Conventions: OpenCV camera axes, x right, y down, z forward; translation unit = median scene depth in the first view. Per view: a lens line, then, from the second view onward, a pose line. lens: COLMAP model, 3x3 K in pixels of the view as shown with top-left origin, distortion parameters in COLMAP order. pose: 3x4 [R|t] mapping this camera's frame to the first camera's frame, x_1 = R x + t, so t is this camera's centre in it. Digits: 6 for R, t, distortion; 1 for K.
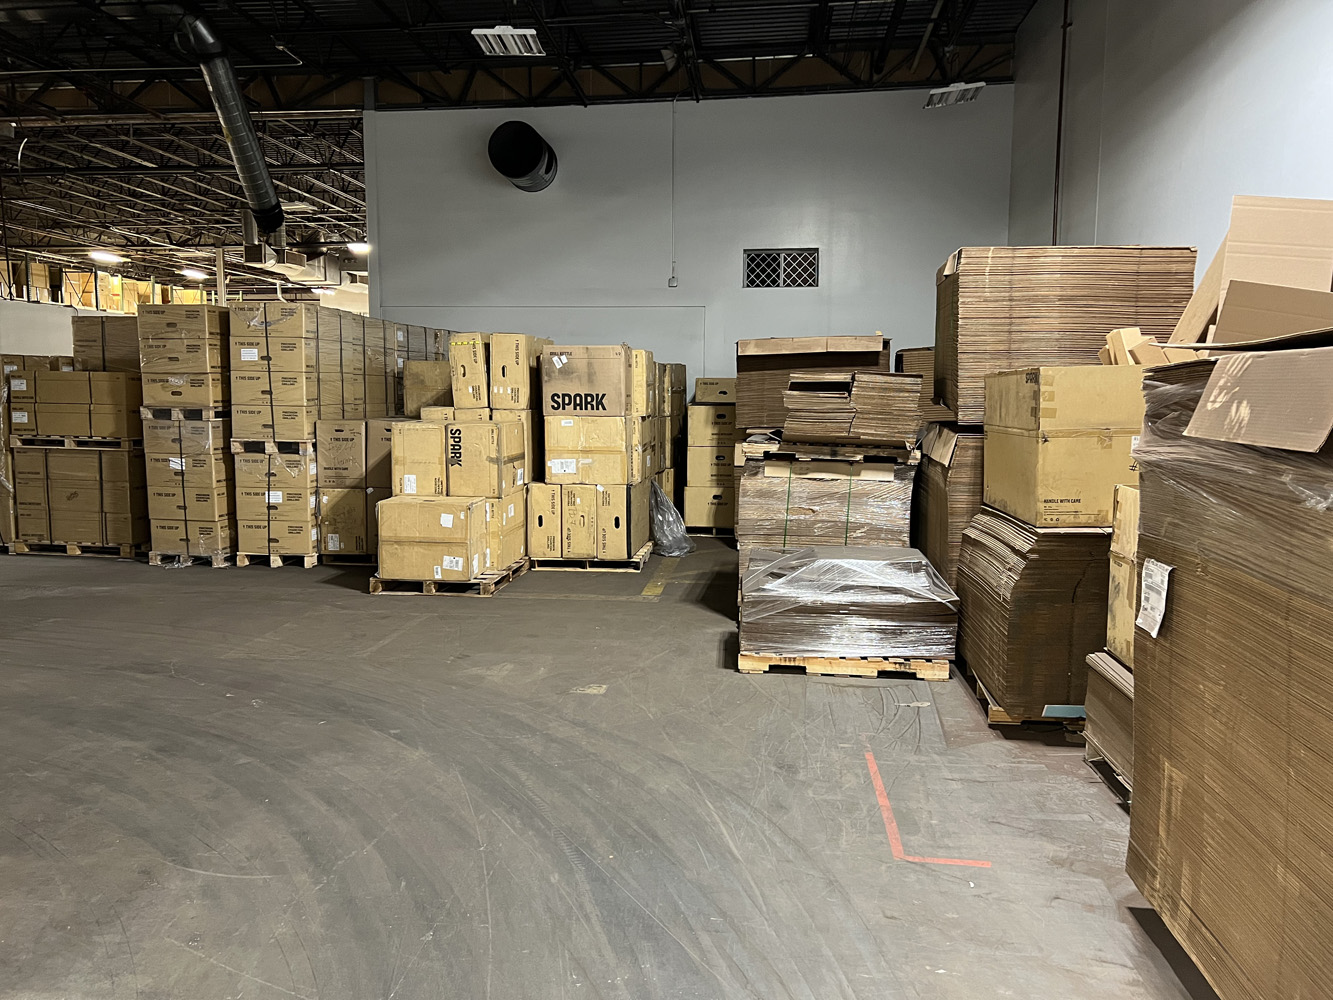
lens RADIAL K [[1002.6, 0, 653.7], [0, 1002.6, 492.9], [0, 0, 1]] dist [0.048247, -0.048942]
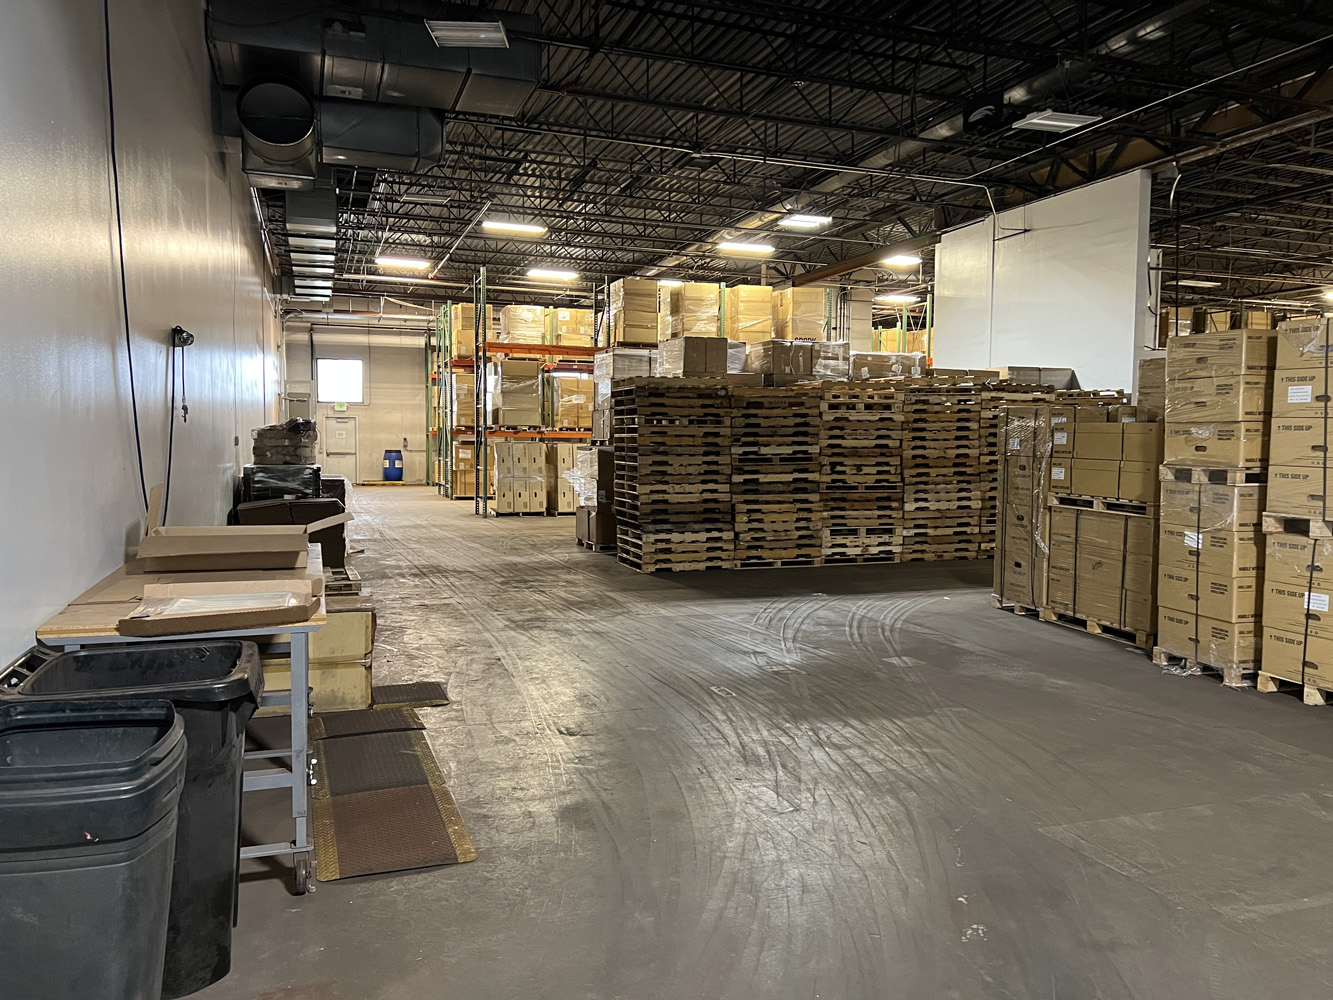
lens RADIAL K [[1002.6, 0, 656.9], [0, 1002.6, 496.1], [0, 0, 1]] dist [0.048247, -0.048942]
pose [[0.426007, 0.052667, -0.903185, 0.047443], [-0.098936, 0.995029, 0.011357, -0.030390], [0.899294, 0.084519, 0.429100, 0.300469]]
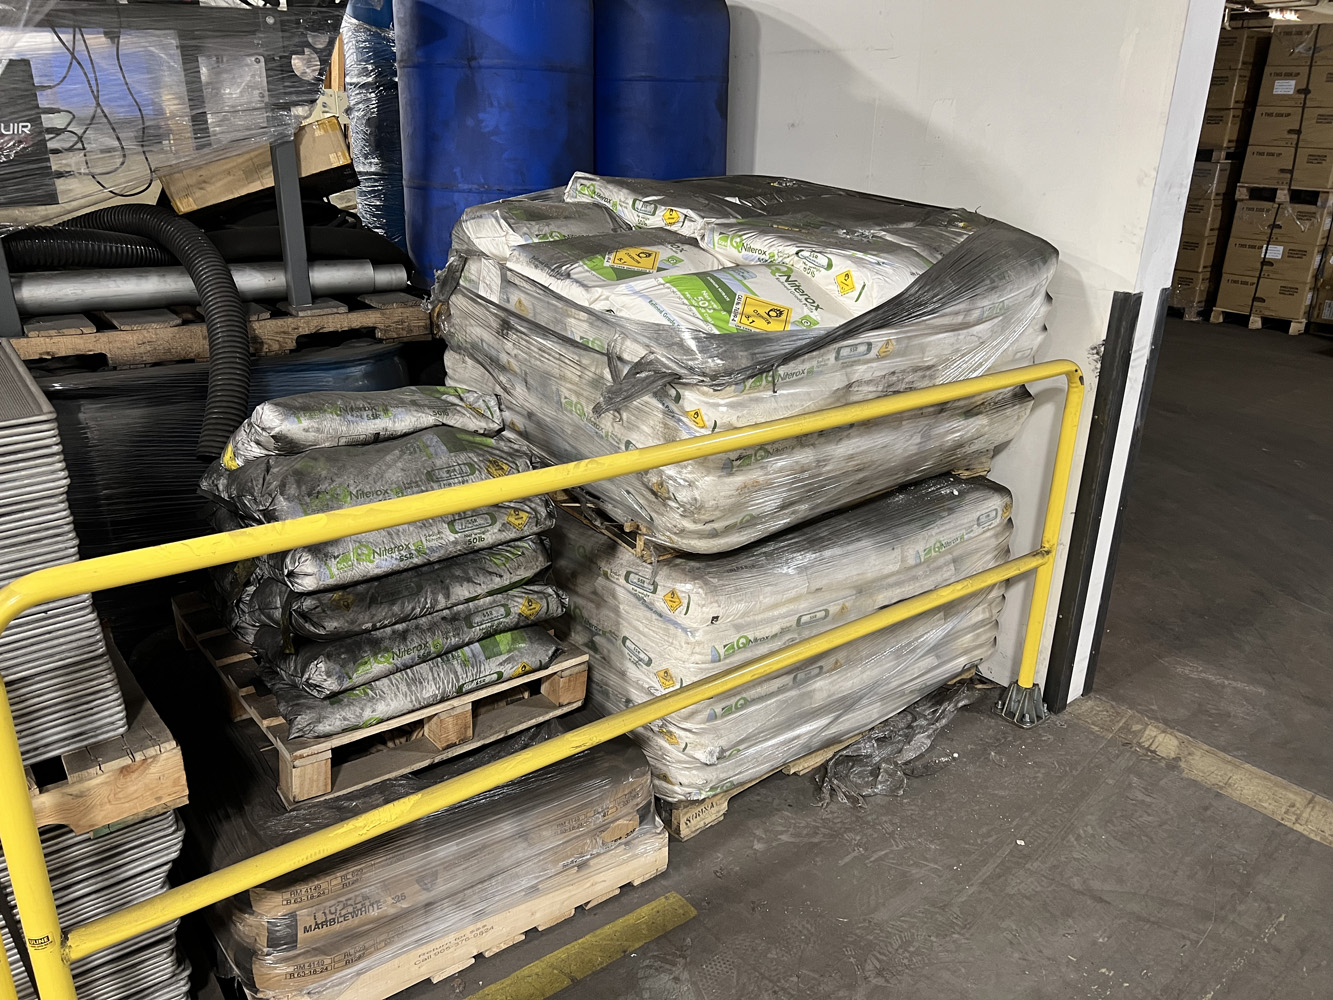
lens RADIAL K [[1002.6, 0, 658.4], [0, 1002.6, 491.3], [0, 0, 1]] dist [0.048247, -0.048942]
pose [[0.709841, 0.250848, -0.658180, -0.109951], [-0.092121, 0.959471, 0.266325, 0.018740], [0.698312, -0.128417, 0.704180, -0.069907]]
